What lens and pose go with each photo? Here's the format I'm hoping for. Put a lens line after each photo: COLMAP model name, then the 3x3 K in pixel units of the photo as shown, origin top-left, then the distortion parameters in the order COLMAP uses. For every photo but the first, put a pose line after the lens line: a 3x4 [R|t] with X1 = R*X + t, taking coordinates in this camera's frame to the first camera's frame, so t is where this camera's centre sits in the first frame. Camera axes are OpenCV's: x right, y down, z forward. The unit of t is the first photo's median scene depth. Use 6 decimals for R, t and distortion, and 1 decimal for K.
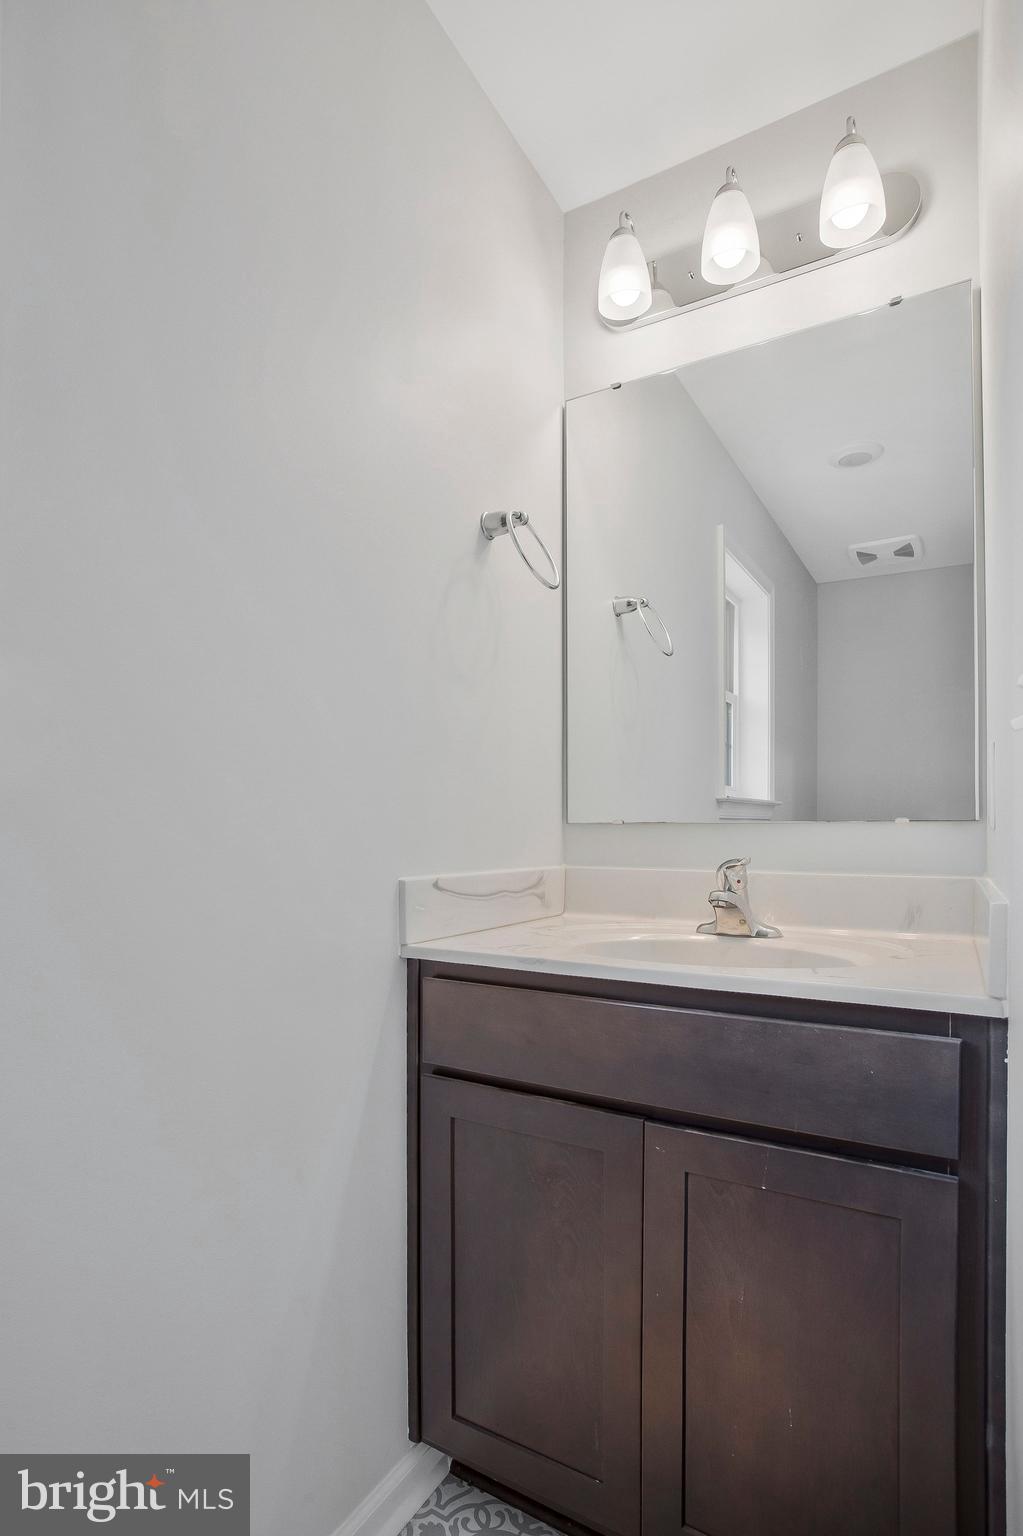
lens RADIAL K [[767.6, 0, 511.5], [0, 767.6, 768.0], [0, 0, 1]] dist [-0.079157, 0.037181]
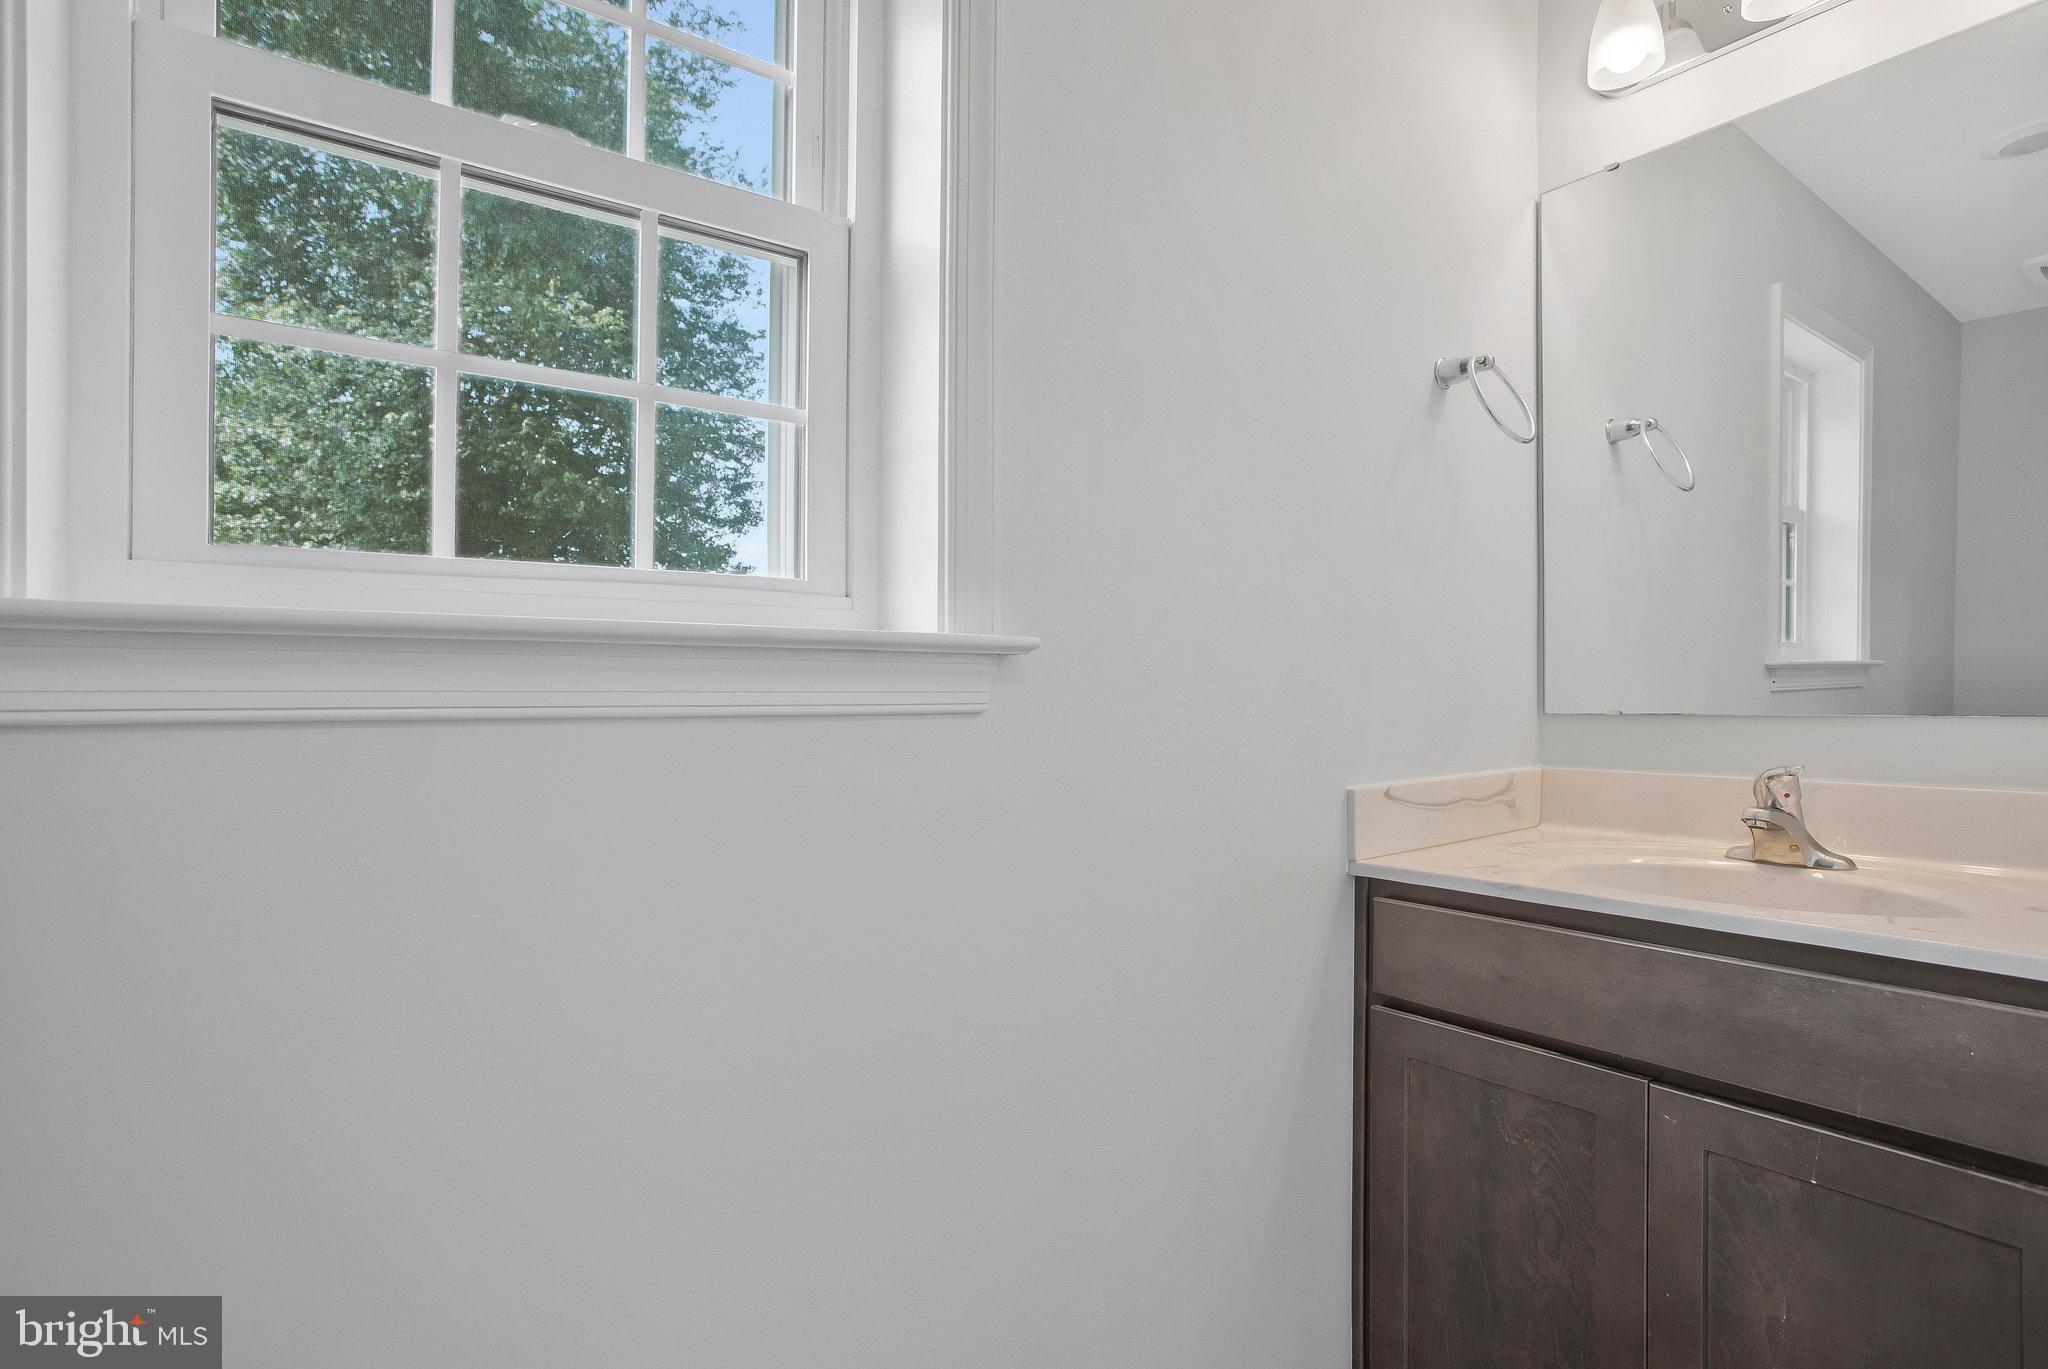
lens RADIAL K [[1013.5, 0, 1103.9], [0, 1013.5, 676.2], [0, 0, 1]] dist [-0.018027, -0.000086]
pose [[0.945908, -0.011068, -0.324246, -0.025151], [0.032551, 0.997613, 0.060905, -0.058781], [0.322797, -0.068165, 0.944010, -0.182424]]
